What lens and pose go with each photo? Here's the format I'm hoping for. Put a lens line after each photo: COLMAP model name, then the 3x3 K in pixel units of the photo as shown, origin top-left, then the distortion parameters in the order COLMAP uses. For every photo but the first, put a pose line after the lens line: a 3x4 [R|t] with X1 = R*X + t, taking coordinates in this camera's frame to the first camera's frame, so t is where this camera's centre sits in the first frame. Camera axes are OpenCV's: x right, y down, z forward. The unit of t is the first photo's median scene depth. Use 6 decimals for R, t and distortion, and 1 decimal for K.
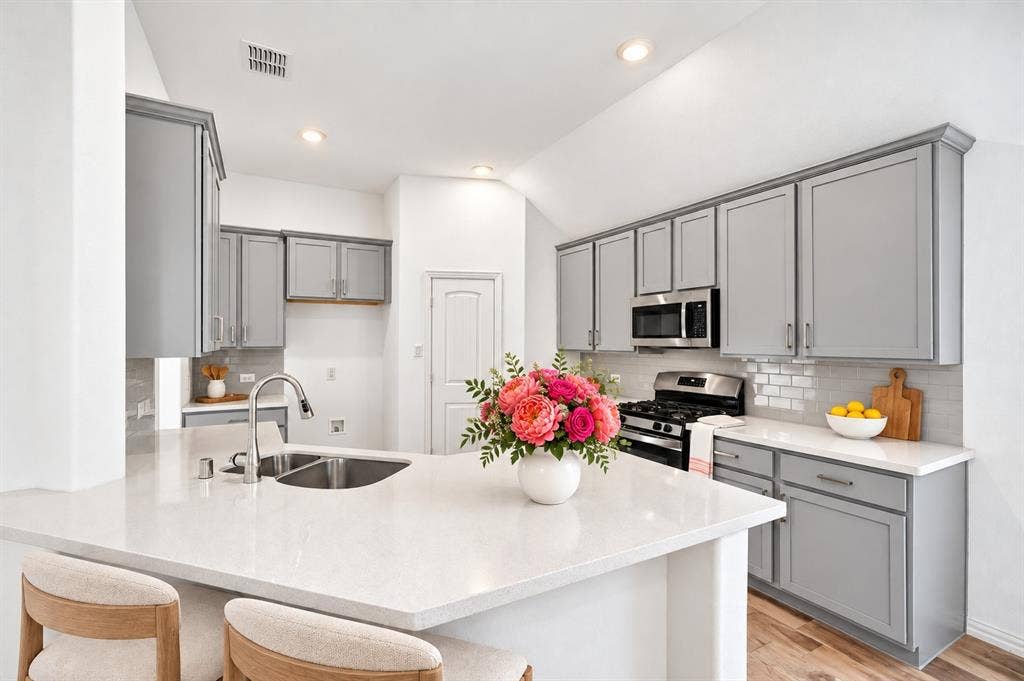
lens RADIAL K [[448.7, 0, 510.2], [0, 448.7, 342.8], [0, 0, 1]] dist [-0.021311, 0.000161]
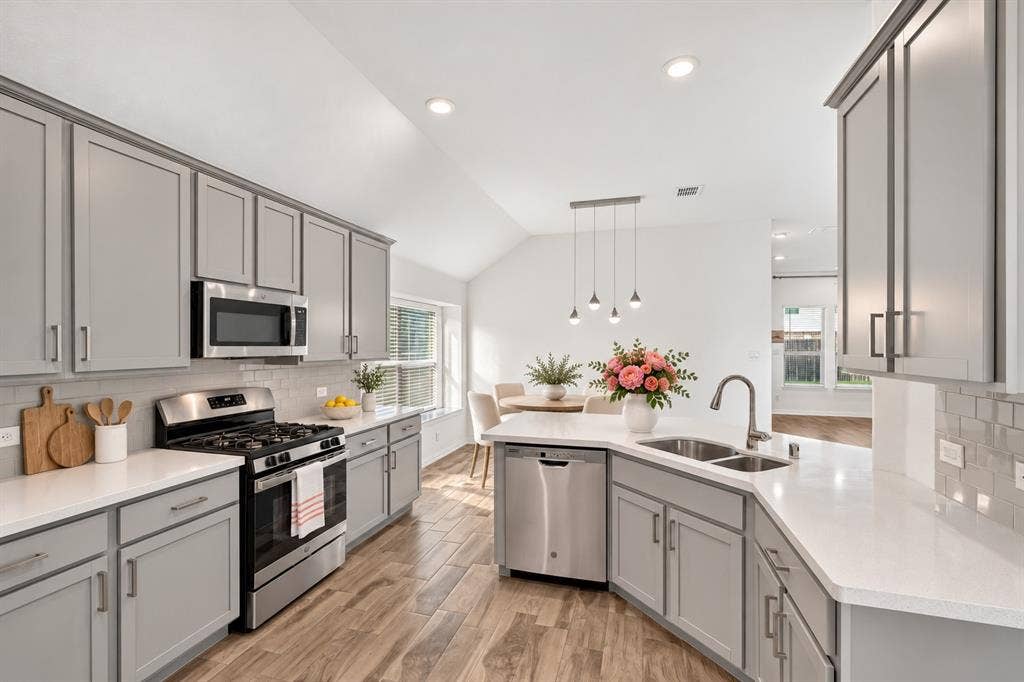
lens RADIAL K [[448.7, 0, 511.6], [0, 448.7, 343.7], [0, 0, 1]] dist [-0.021311, 0.000161]
pose [[-0.701874, 0.000789, 0.712301, -0.504789], [-0.002602, 0.999990, -0.003672, -0.012332], [-0.712296, -0.004430, -0.701865, 1.207430]]
